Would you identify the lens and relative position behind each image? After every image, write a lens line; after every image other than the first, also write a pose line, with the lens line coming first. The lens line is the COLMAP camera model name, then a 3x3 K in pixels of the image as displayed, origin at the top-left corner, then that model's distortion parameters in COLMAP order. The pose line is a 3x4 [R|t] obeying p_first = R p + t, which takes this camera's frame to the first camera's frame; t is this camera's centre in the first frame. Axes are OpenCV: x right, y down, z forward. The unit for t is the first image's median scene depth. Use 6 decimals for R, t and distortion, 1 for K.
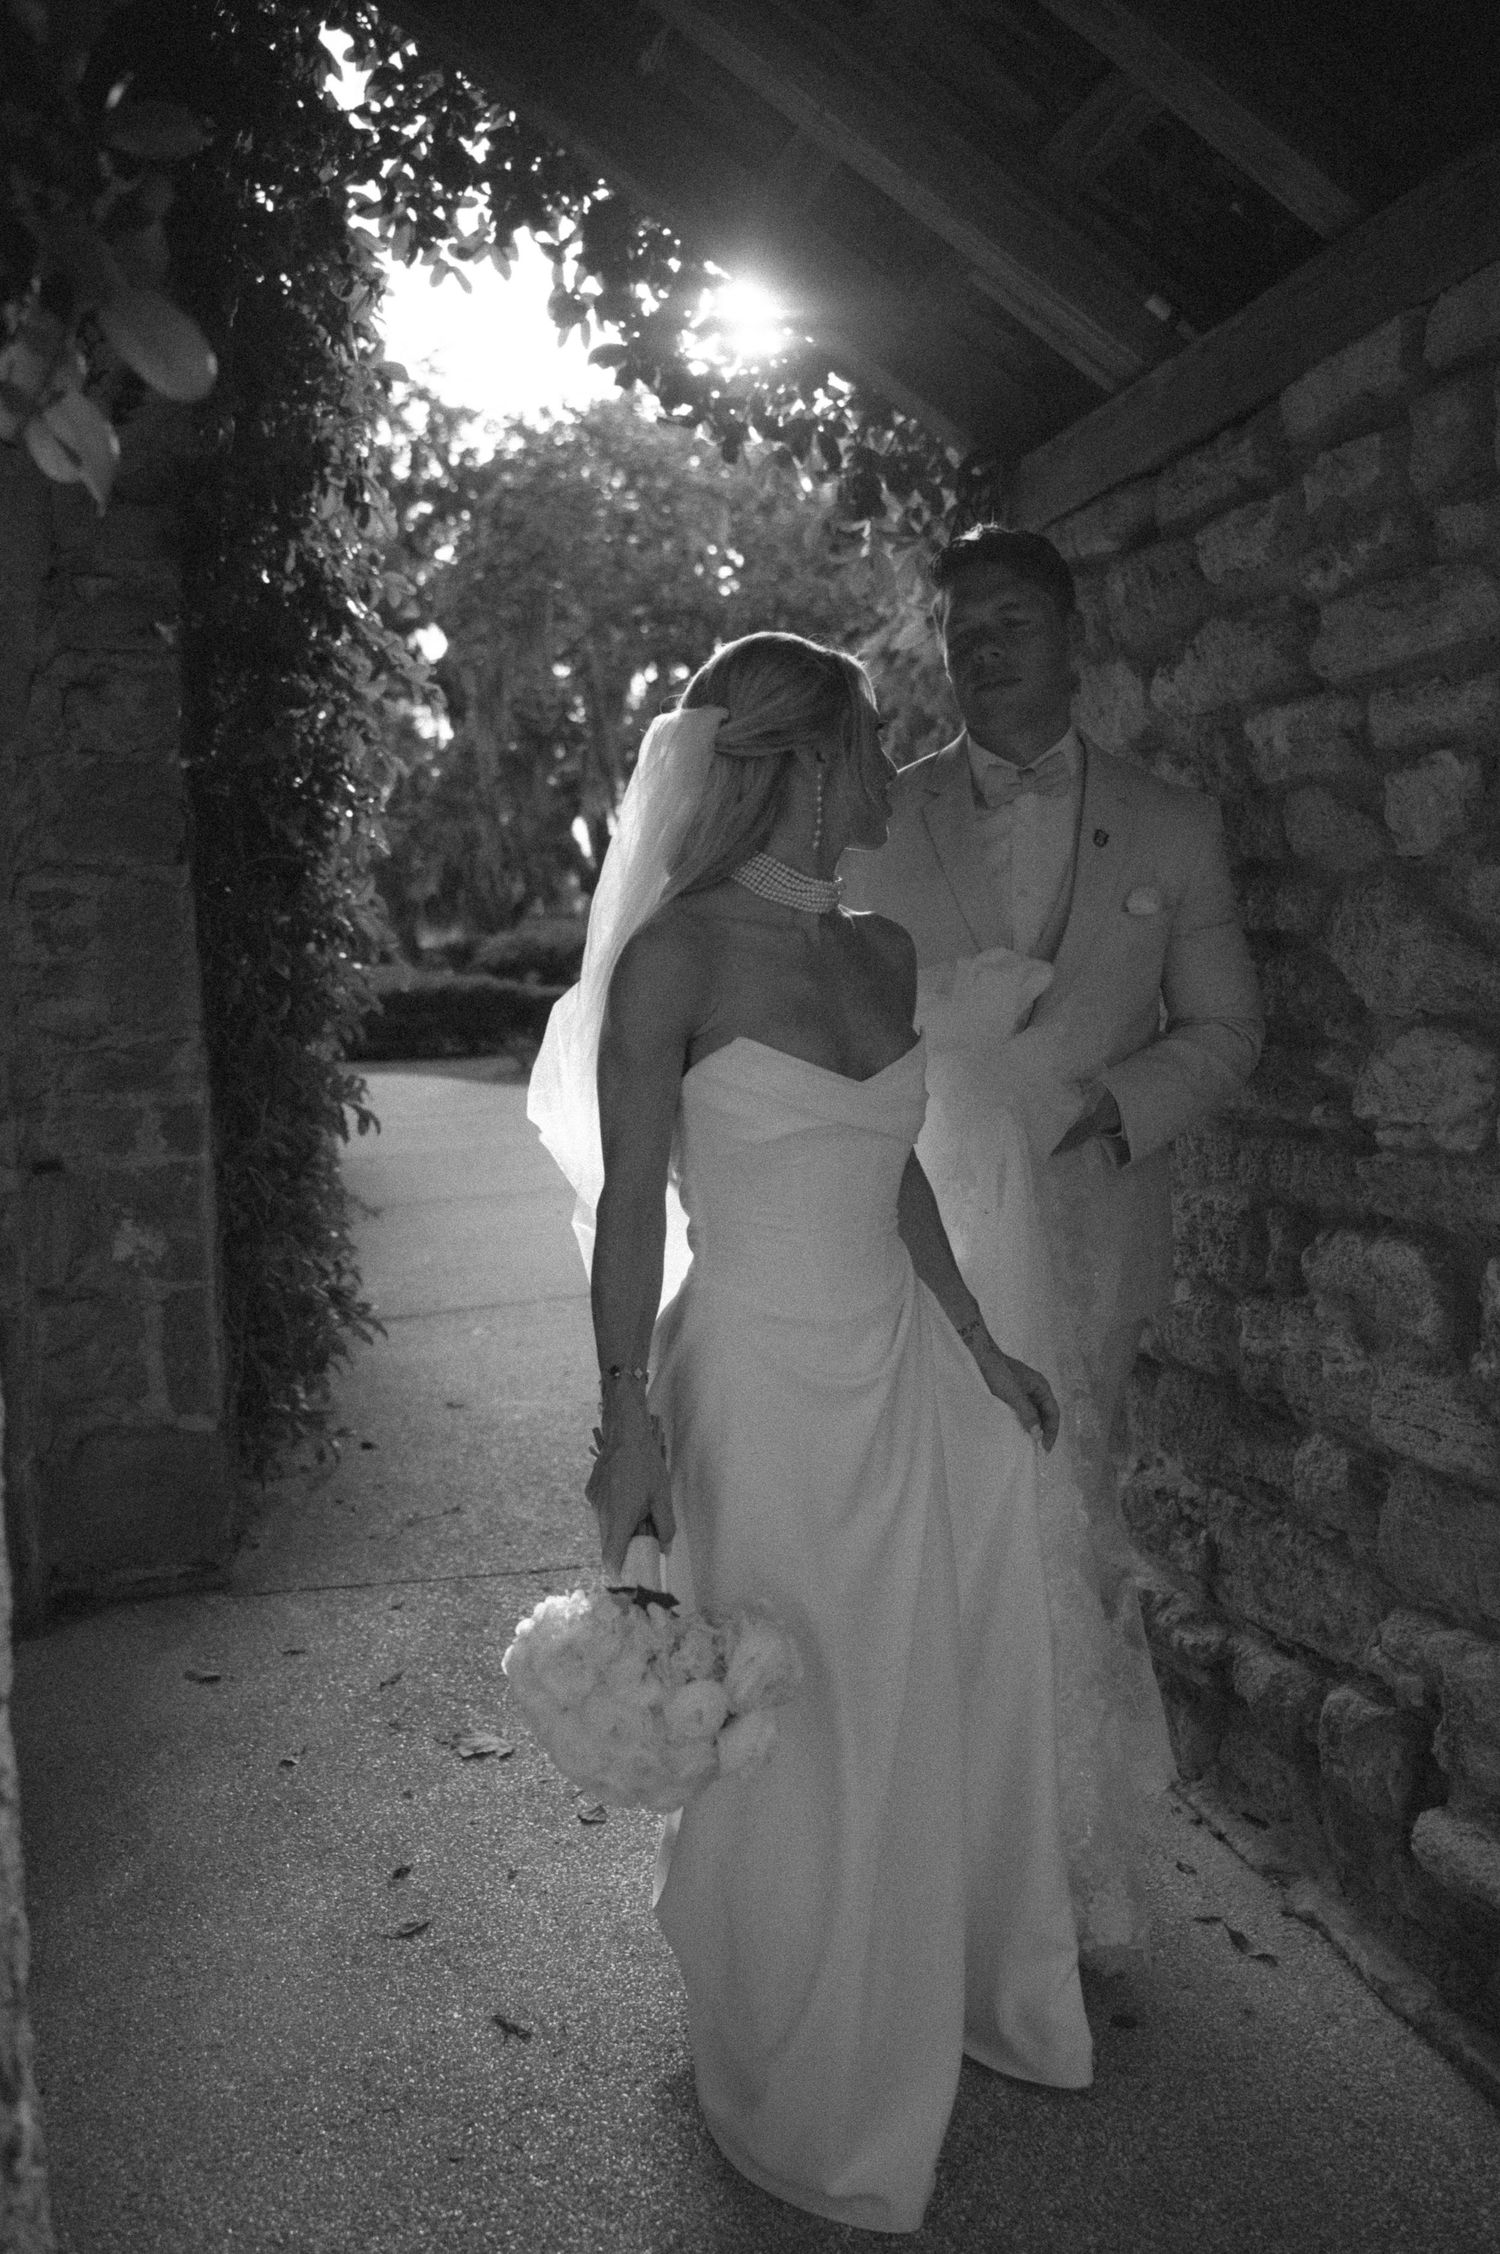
lens RADIAL K [[1800.4, 0, 756.0], [0, 1800.4, 1136.2], [0, 0, 1]] dist [0.000615, -0.005578]
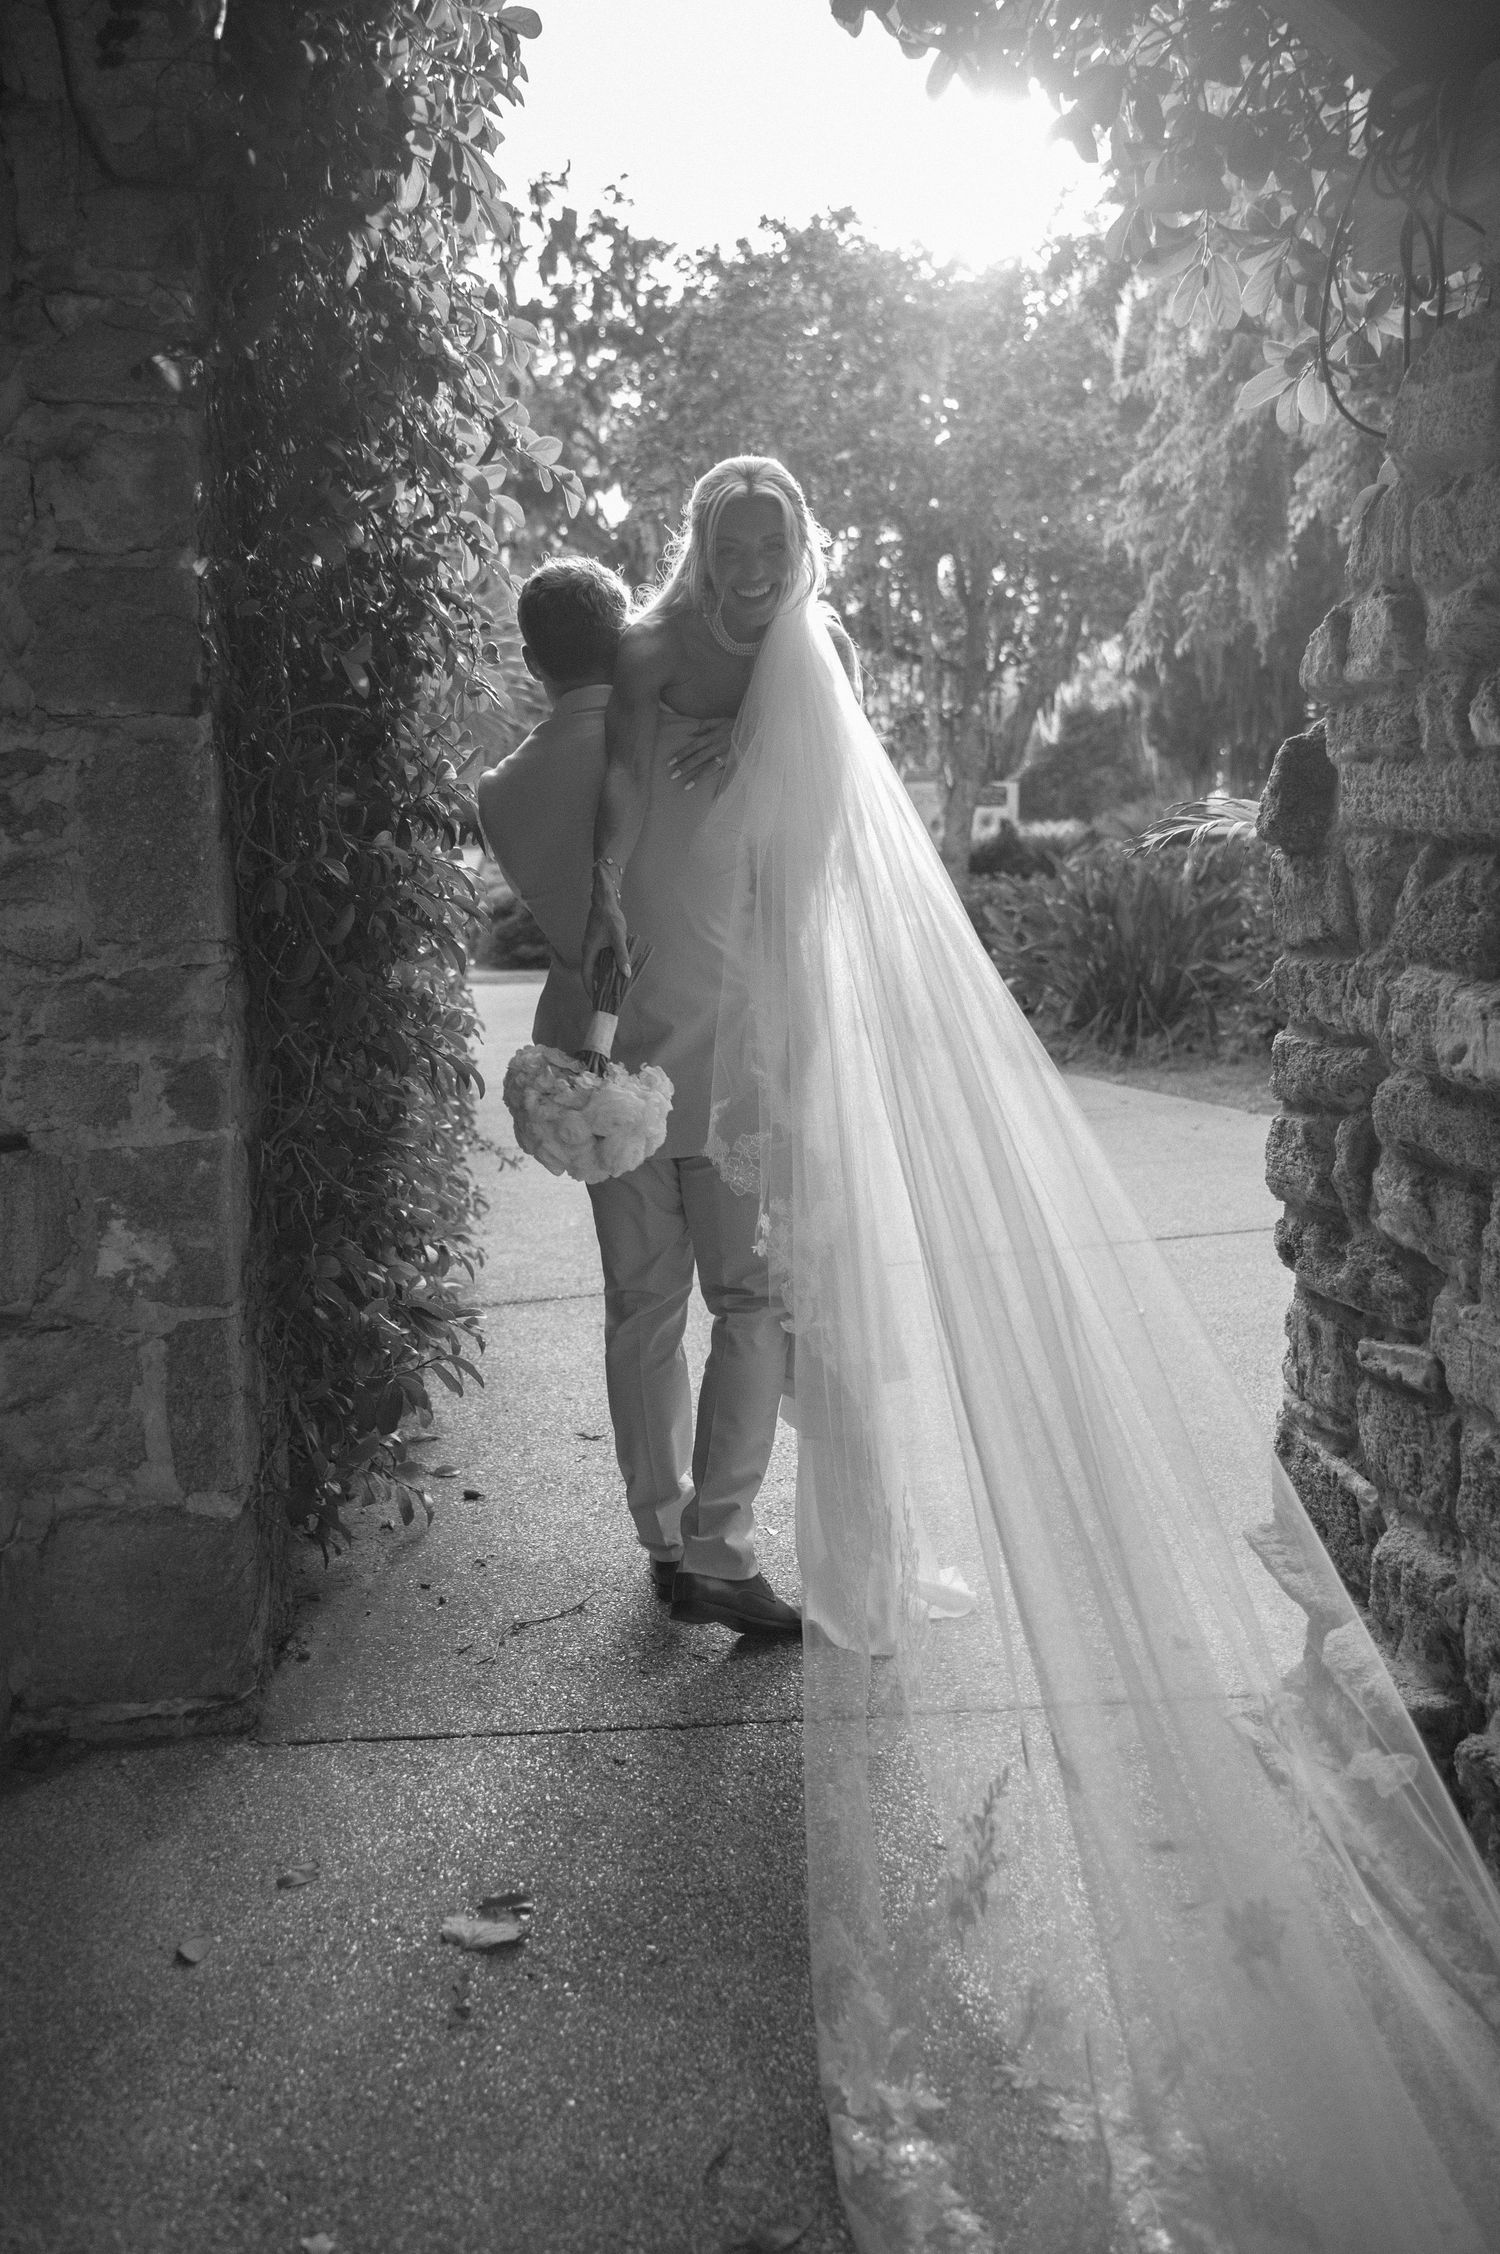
lens RADIAL K [[2018.8, 0, 767.9], [0, 2018.8, 1119.4], [0, 0, 1]] dist [0.003688, -0.018407]
pose [[0.995223, 0.026119, -0.094070, -0.020908], [-0.023286, 0.999245, 0.031087, -0.023705], [0.094811, -0.028748, 0.995080, 0.234015]]
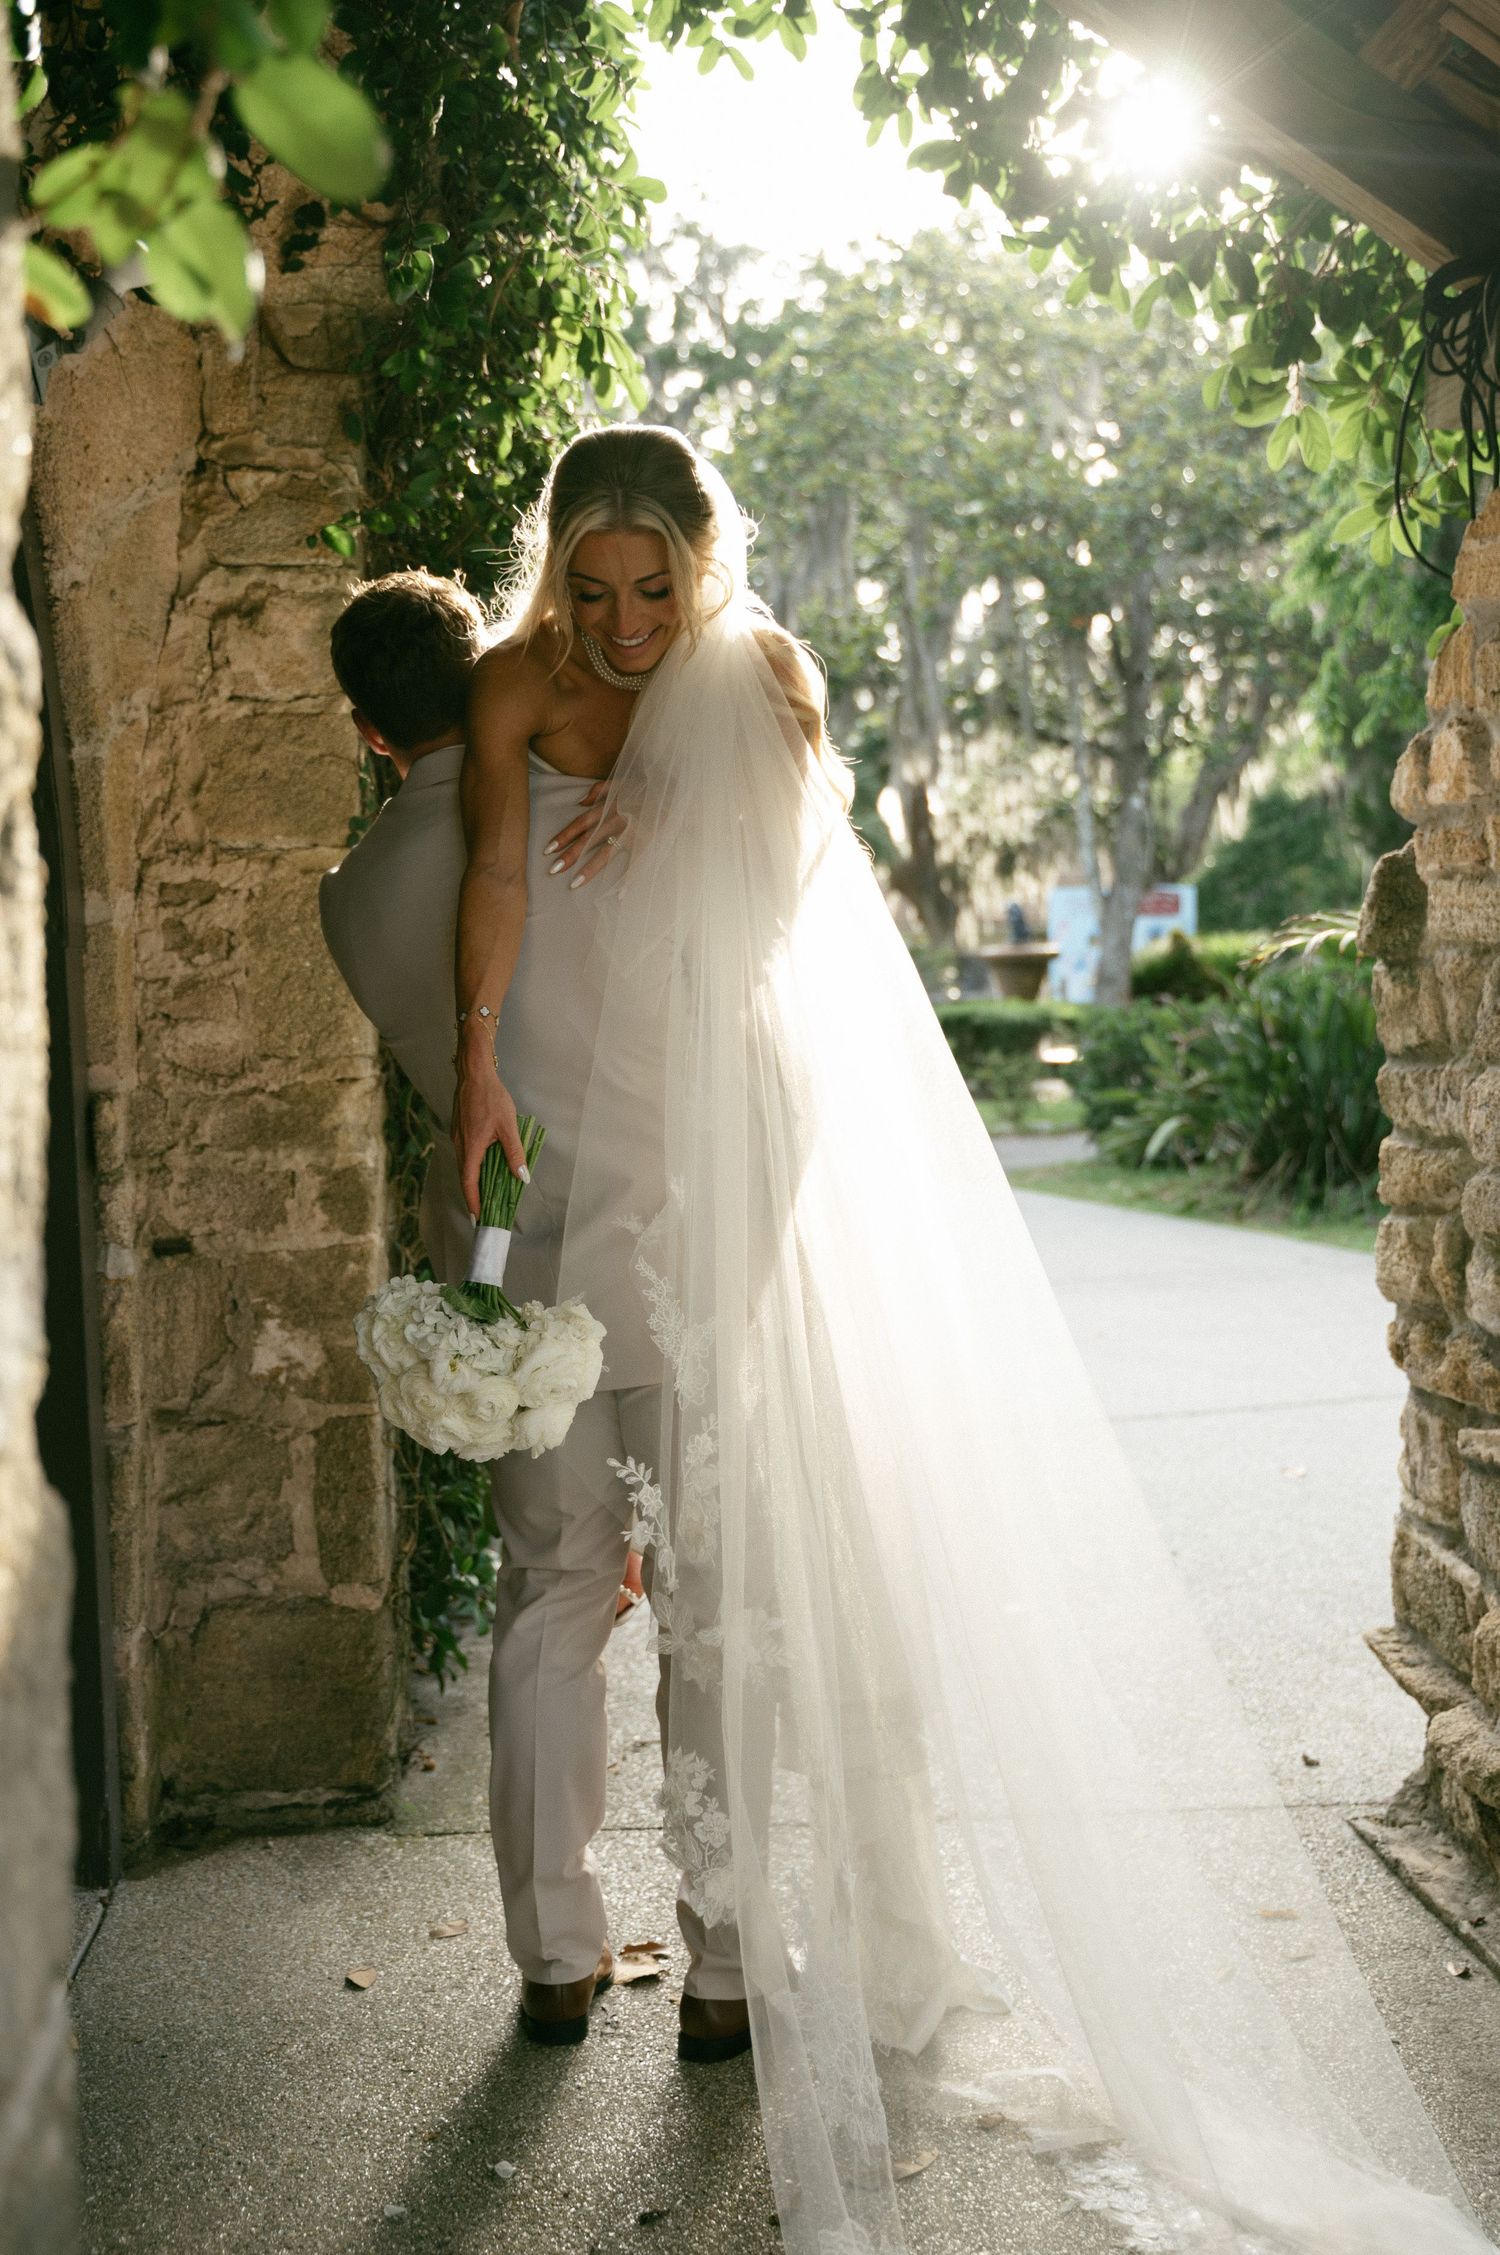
lens RADIAL K [[2477.0, 0, 758.5], [0, 2477.0, 1128.7], [0, 0, 1]] dist [0.000896, 0.000000]
pose [[0.988982, 0.014257, -0.147348, 0.001170], [-0.019984, 0.999098, -0.037463, 0.001685], [0.146681, 0.039995, 0.988375, 0.008585]]
